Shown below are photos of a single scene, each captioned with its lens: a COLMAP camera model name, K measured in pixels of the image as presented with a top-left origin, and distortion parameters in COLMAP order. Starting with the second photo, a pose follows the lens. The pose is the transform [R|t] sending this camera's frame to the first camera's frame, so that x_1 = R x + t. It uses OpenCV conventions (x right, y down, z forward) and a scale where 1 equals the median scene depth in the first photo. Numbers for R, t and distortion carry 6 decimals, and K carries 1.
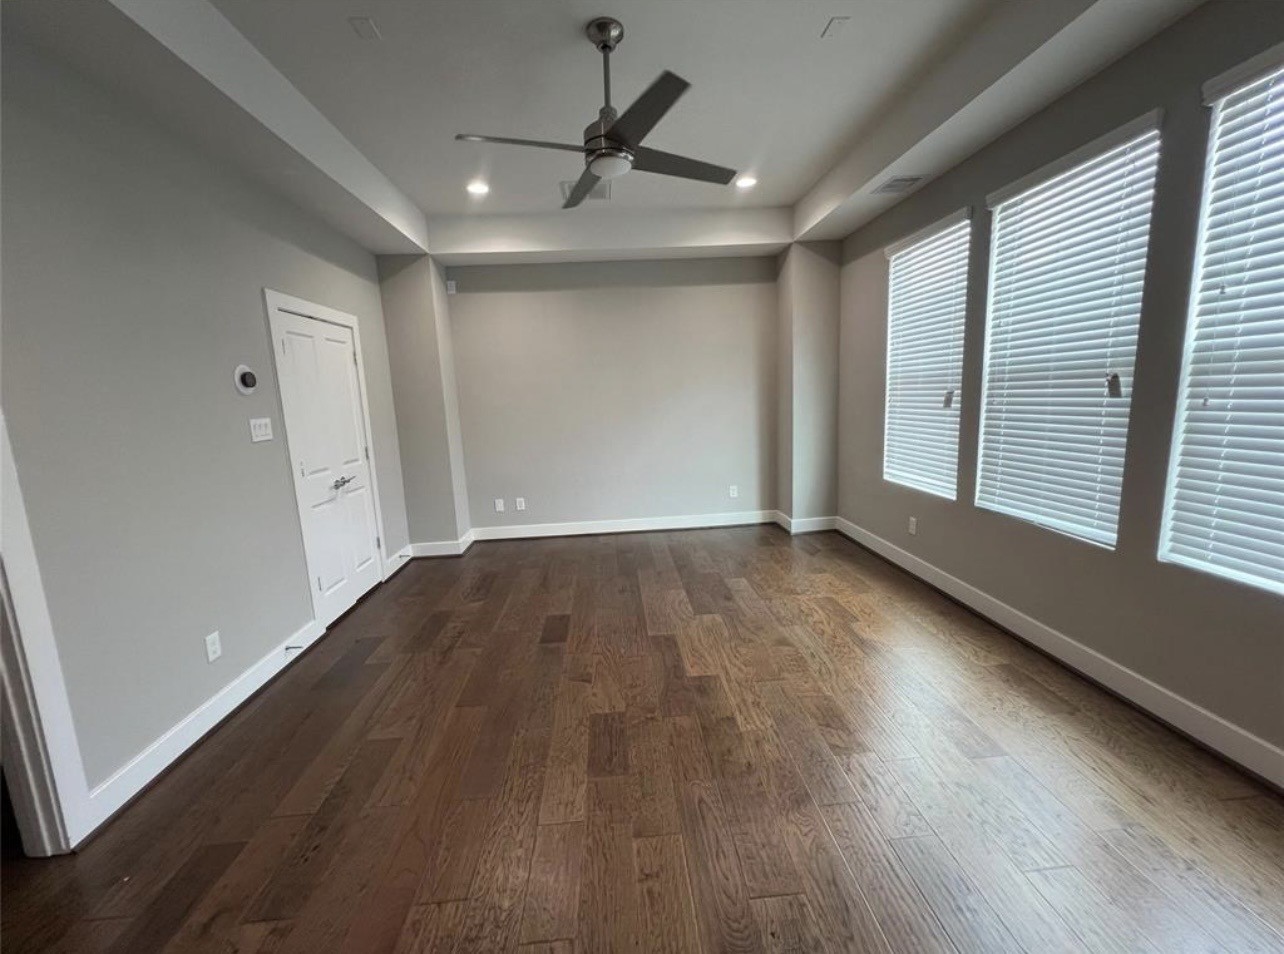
lens RADIAL K [[519.3, 0, 643.4], [0, 519.3, 475.9], [0, 0, 1]] dist [0.001889, 0.000243]
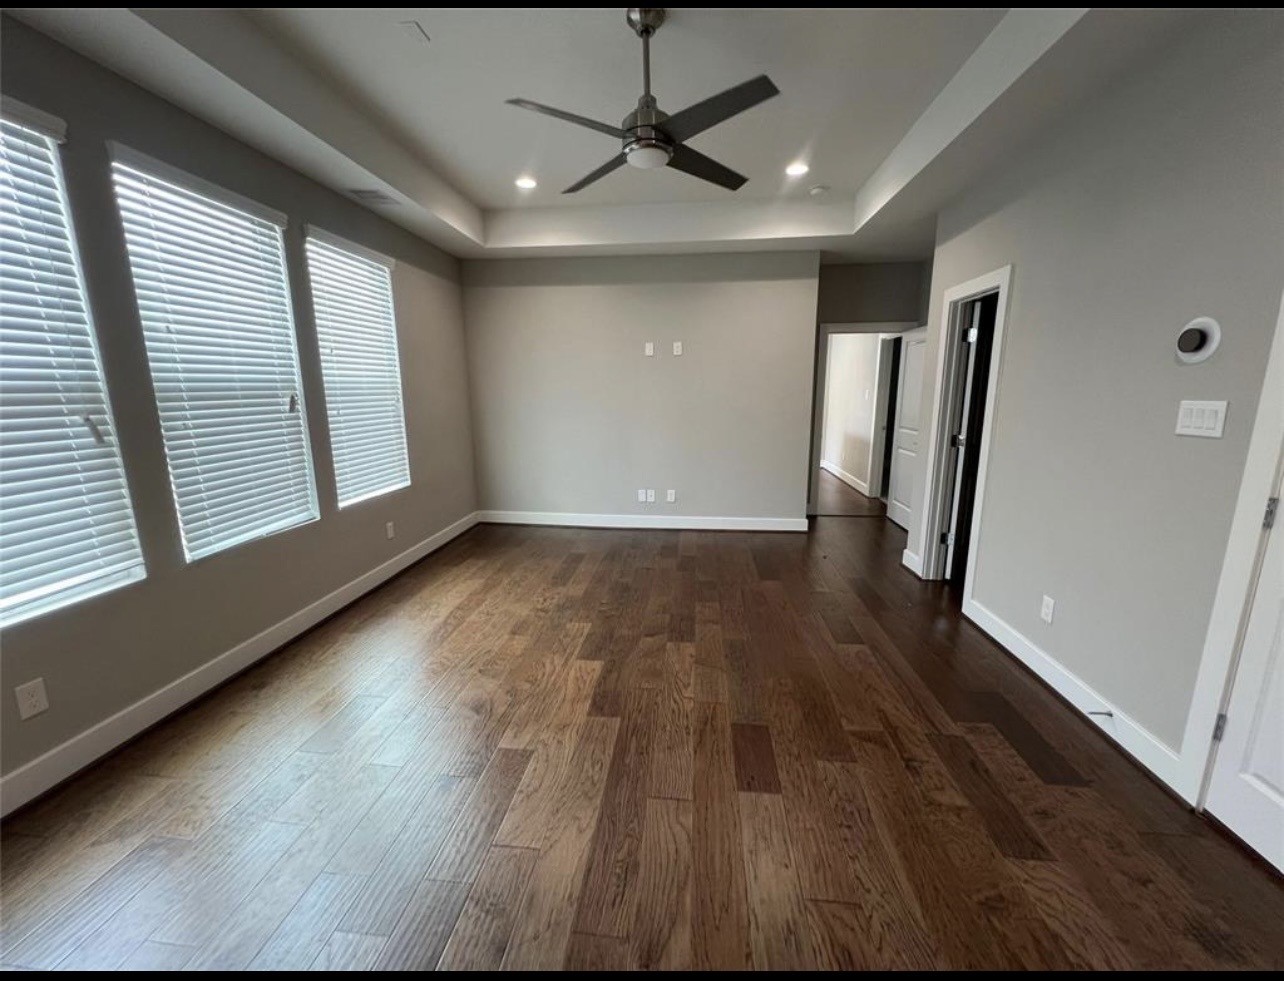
lens RADIAL K [[517.6, 0, 641.1], [0, 517.6, 489.9], [0, 0, 1]] dist [-0.002266, -0.000472]
pose [[-0.983008, 0.017741, 0.182706, -0.178098], [0.079116, 0.939077, 0.334478, -0.273265], [-0.165641, 0.343249, -0.924523, 1.735604]]
